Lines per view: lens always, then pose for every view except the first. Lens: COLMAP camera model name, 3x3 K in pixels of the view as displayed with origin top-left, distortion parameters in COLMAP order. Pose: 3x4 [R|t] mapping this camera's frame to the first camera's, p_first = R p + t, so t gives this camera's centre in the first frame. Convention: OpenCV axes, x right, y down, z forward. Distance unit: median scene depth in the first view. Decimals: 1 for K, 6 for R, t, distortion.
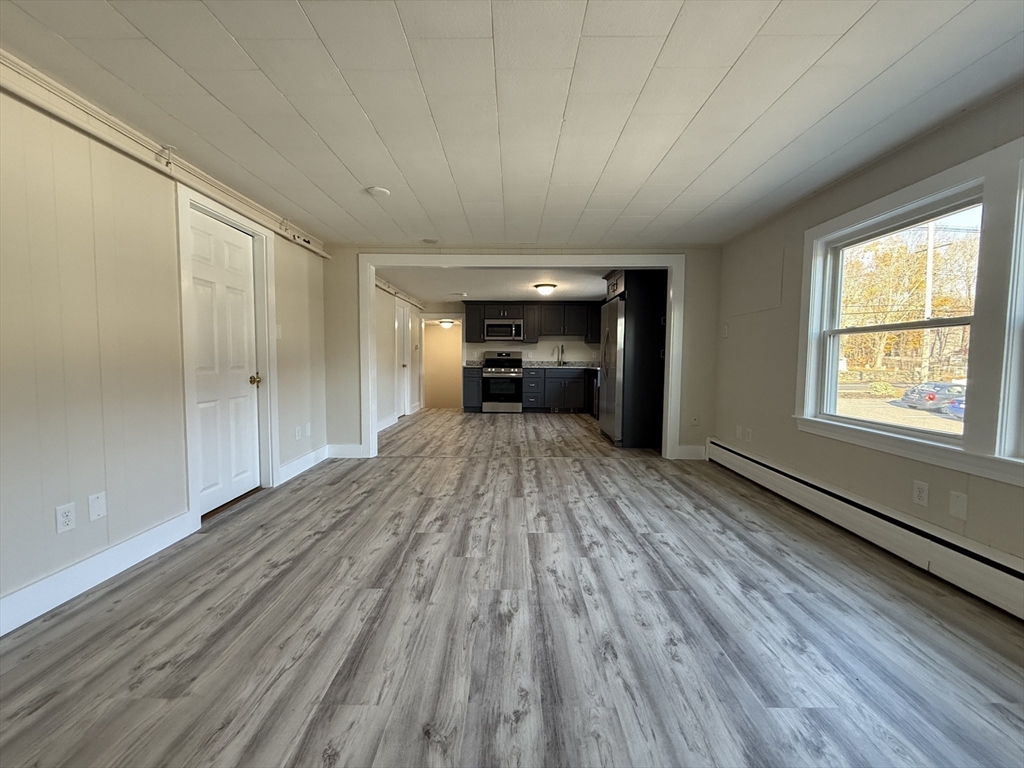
lens RADIAL K [[409.9, 0, 515.7], [0, 409.9, 384.6], [0, 0, 1]] dist [0.000506, -0.000258]
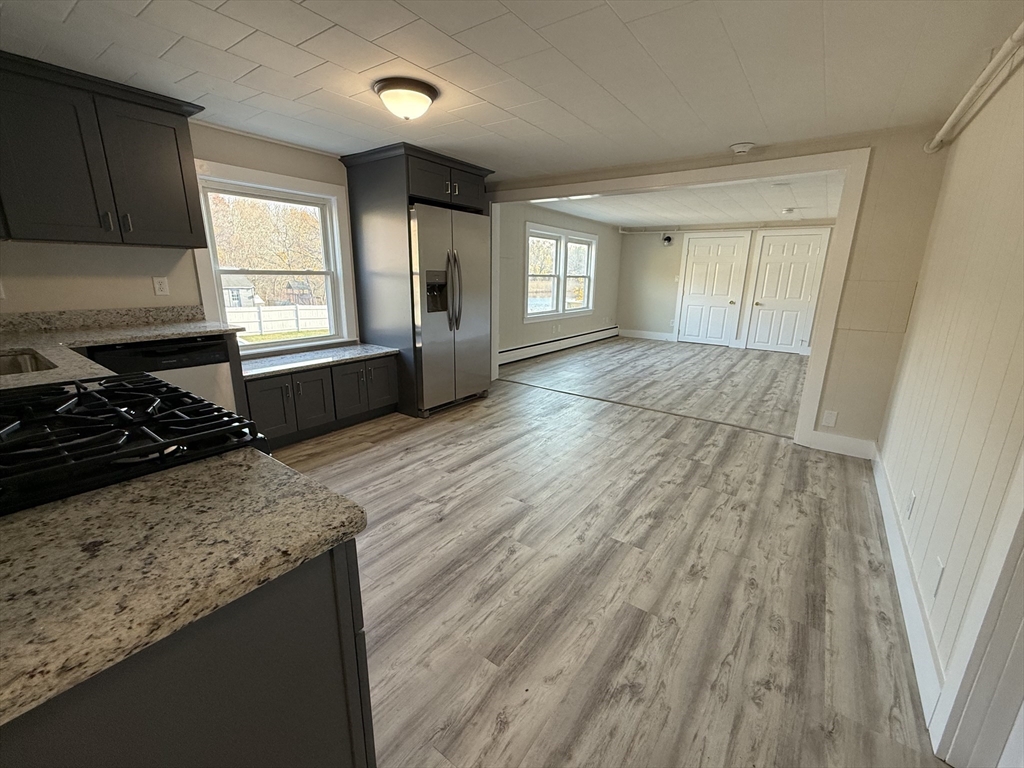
lens RADIAL K [[409.9, 0, 520.5], [0, 409.9, 382.5], [0, 0, 1]] dist [0.000506, -0.000258]
pose [[-0.812300, -0.164150, 0.559663, -0.190161], [0.018824, 0.951698, 0.306457, -0.093389], [-0.582935, 0.259470, -0.769975, 1.041122]]
